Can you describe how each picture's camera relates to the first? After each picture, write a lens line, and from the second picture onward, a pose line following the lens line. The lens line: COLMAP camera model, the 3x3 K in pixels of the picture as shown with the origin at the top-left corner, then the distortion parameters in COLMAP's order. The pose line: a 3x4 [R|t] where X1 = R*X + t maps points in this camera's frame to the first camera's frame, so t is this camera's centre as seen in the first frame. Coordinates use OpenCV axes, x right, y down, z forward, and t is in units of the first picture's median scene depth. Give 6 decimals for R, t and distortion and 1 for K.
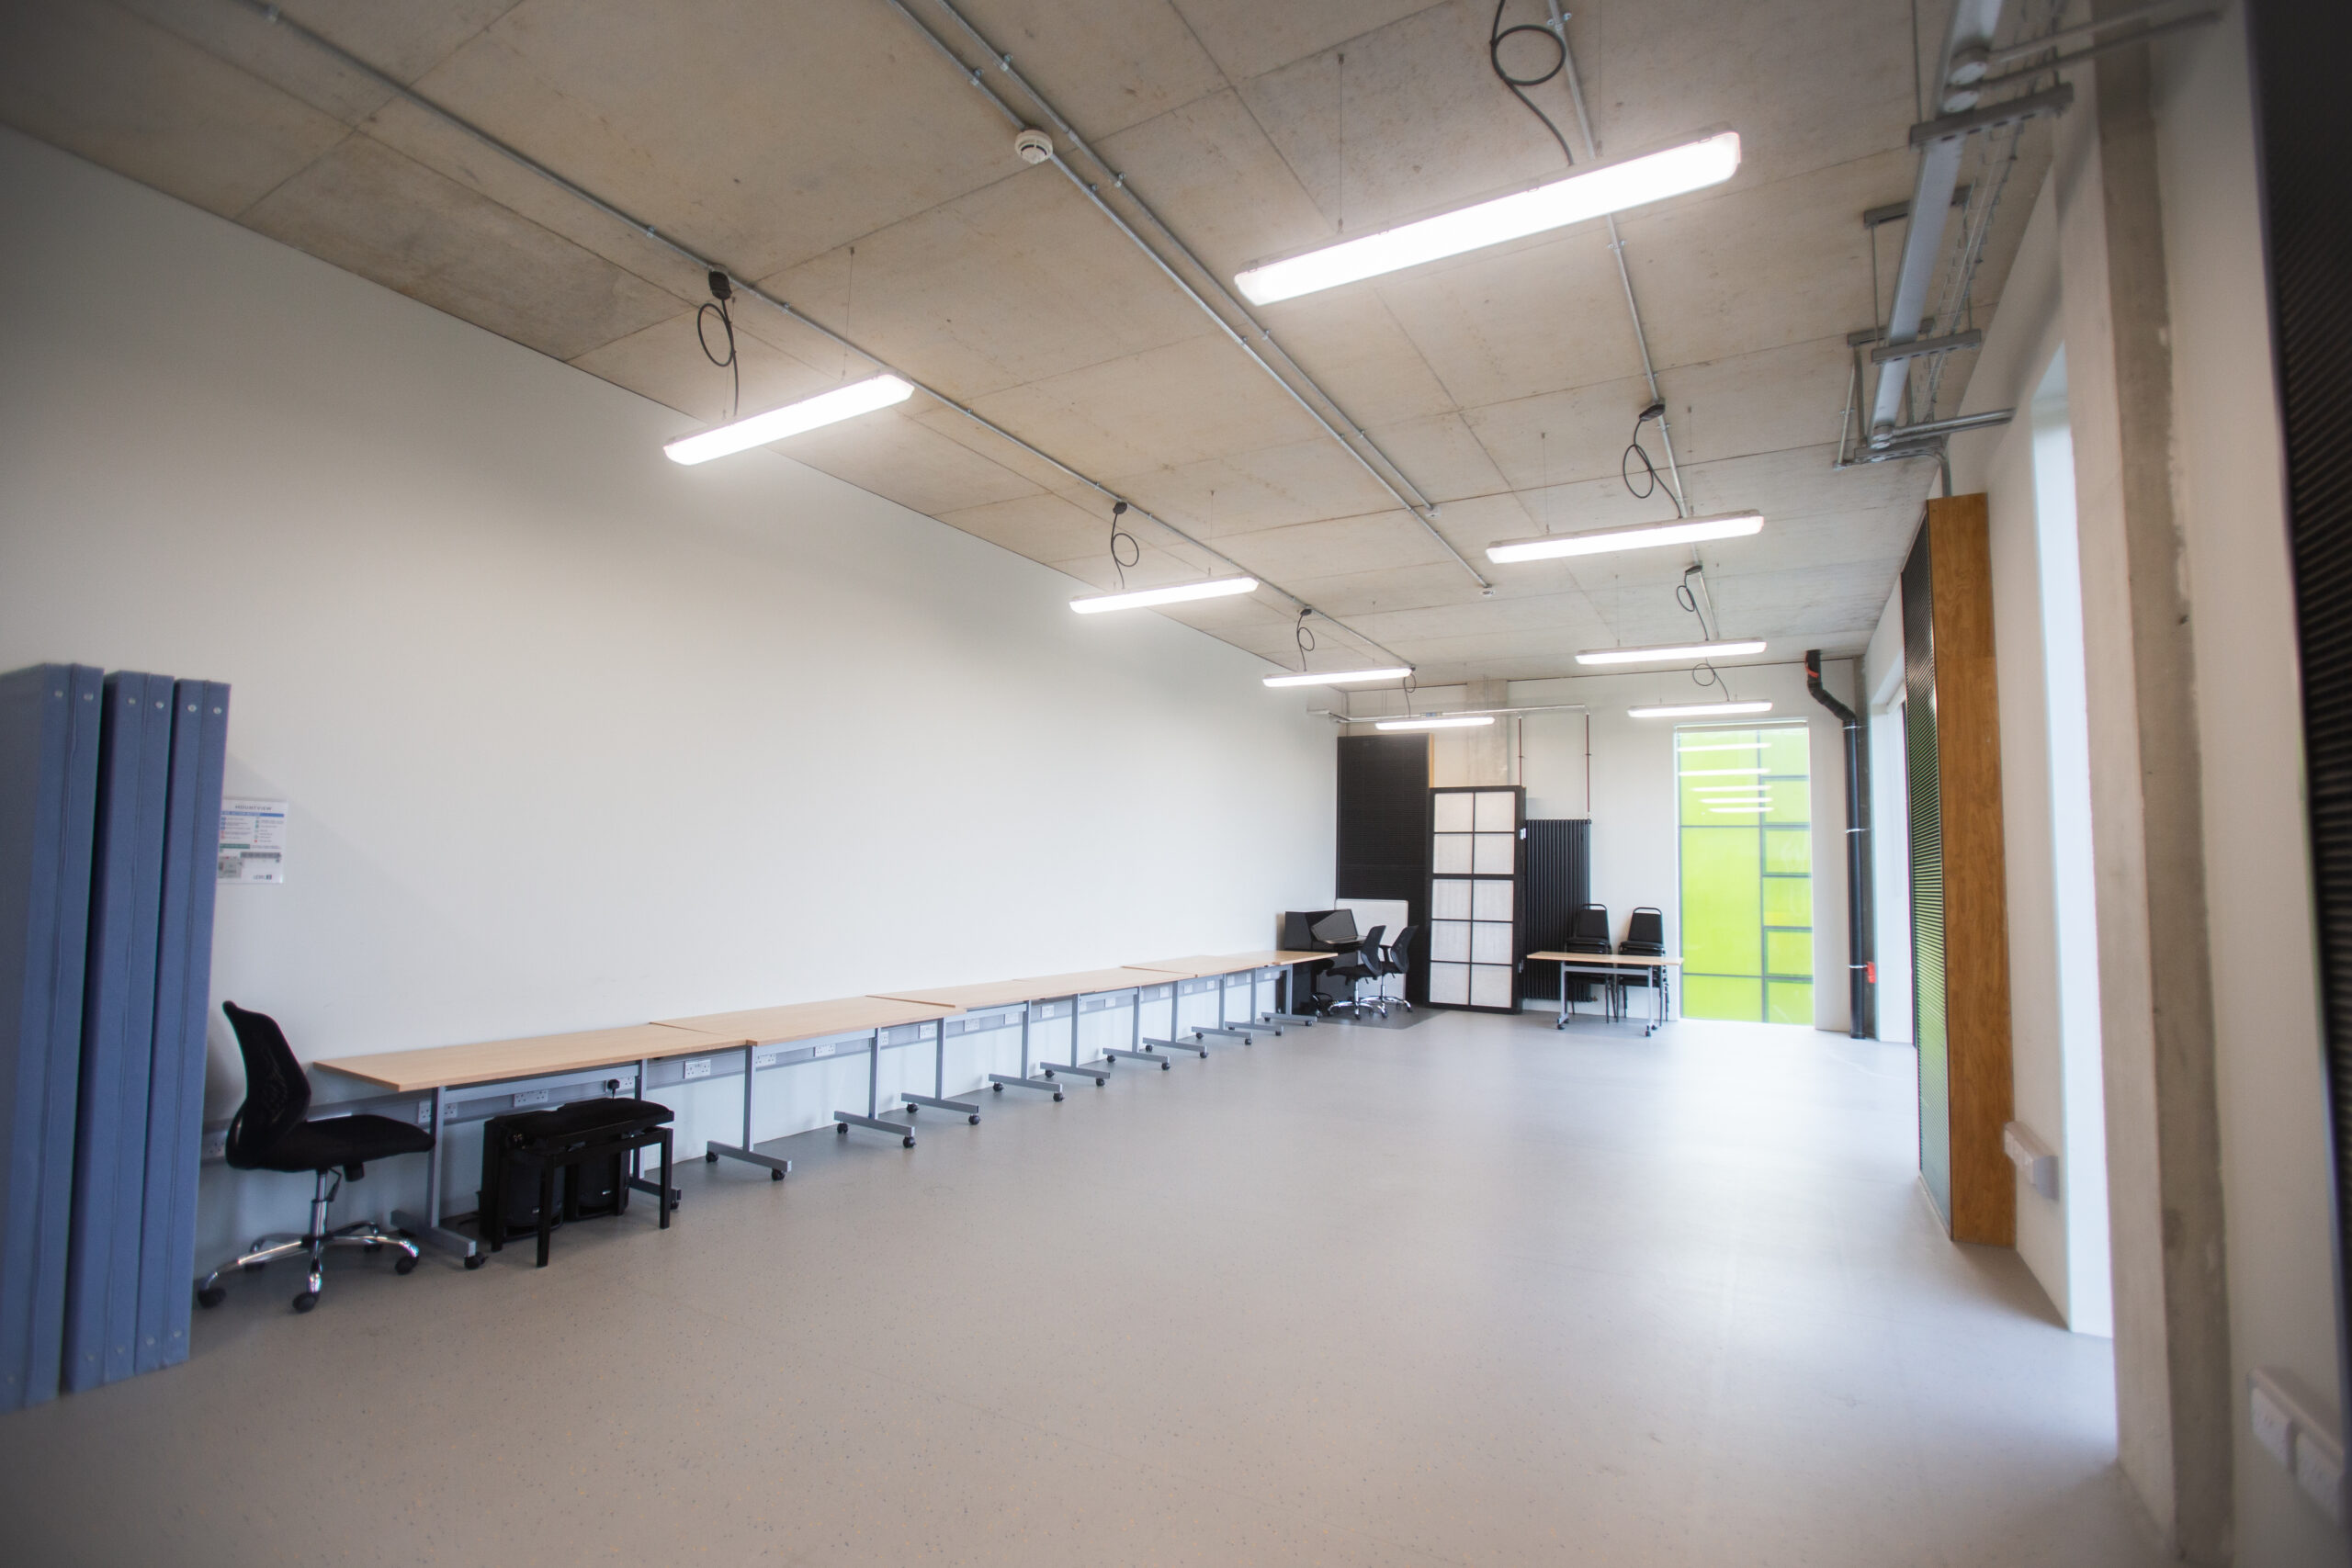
lens RADIAL K [[1111.4, 0, 1174.9], [0, 1111.4, 788.3], [0, 0, 1]] dist [-0.069034, 0.031133]
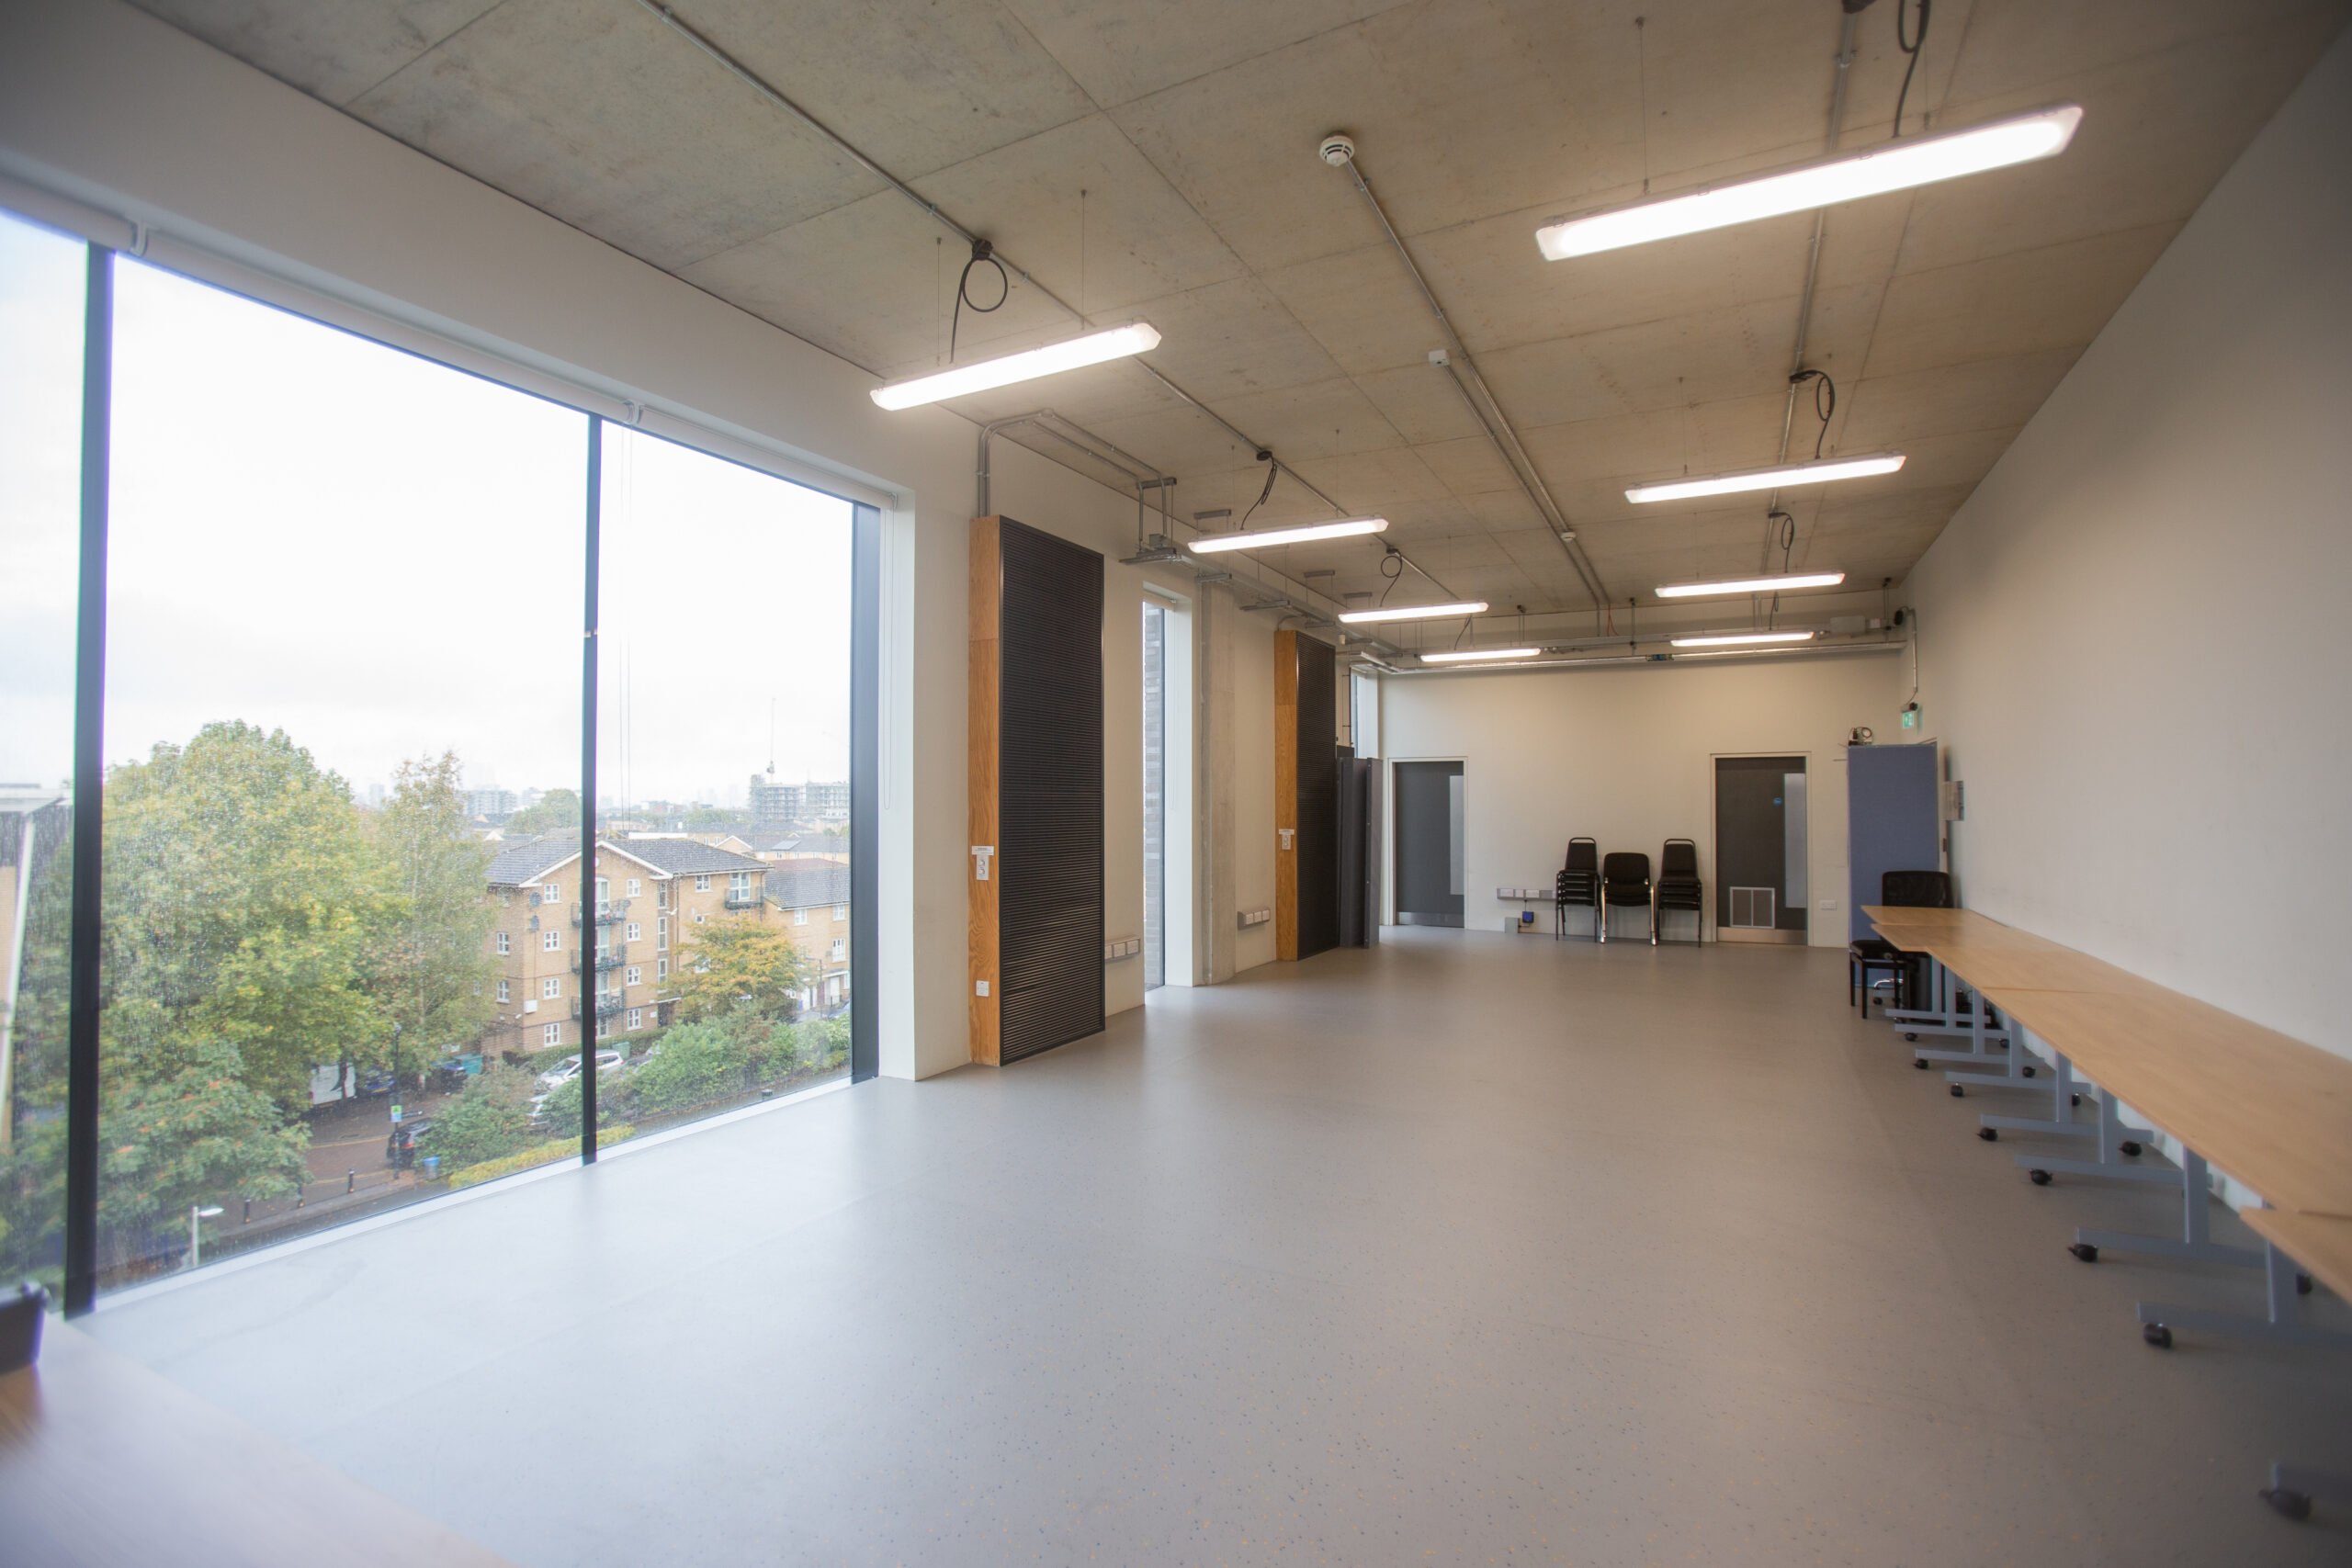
lens RADIAL K [[1111.4, 0, 1174.9], [0, 1111.4, 788.3], [0, 0, 1]] dist [-0.069034, 0.031133]
pose [[-0.999644, -0.008176, -0.025410, 0.383653], [-0.005673, 0.995259, -0.097092, 0.119613], [0.026083, -0.096913, -0.994951, 1.532298]]
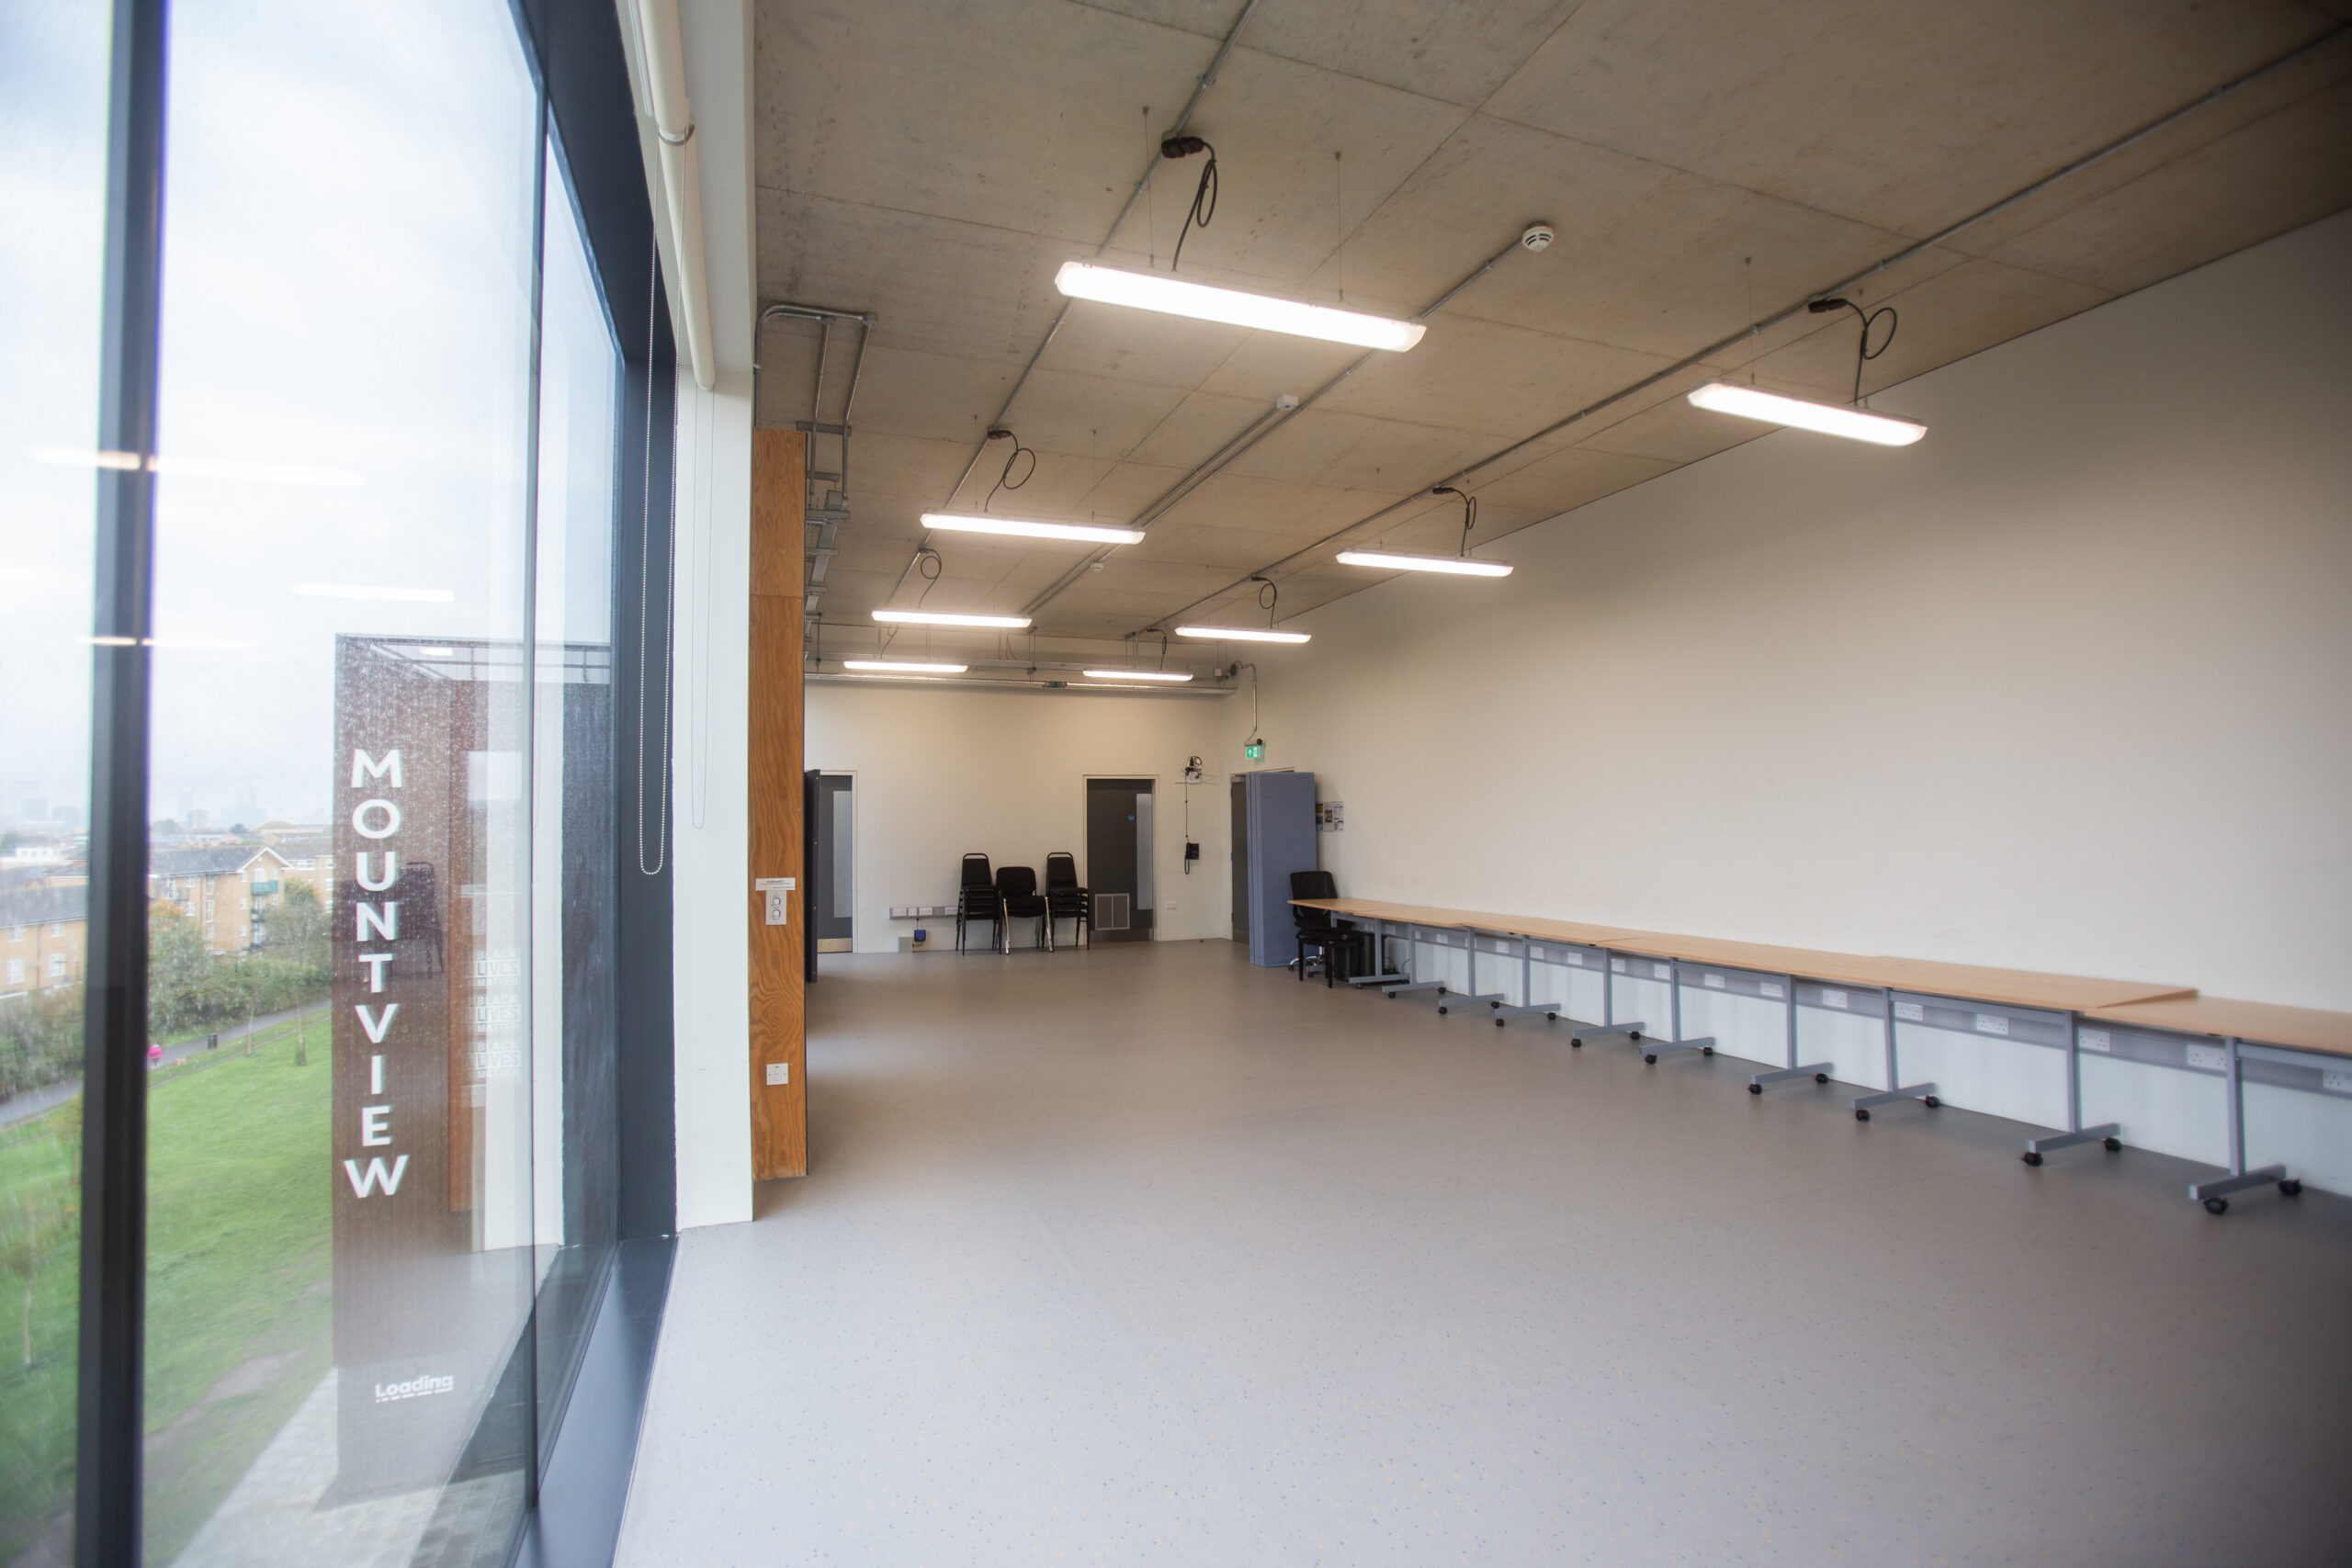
lens RADIAL K [[1111.4, 0, 1174.9], [0, 1111.4, 788.3], [0, 0, 1]] dist [-0.069034, 0.031133]
pose [[-0.642987, -0.025847, -0.765441, 0.814539], [0.064885, 0.993999, -0.088069, 0.101318], [0.763124, -0.106293, -0.637451, 1.250939]]
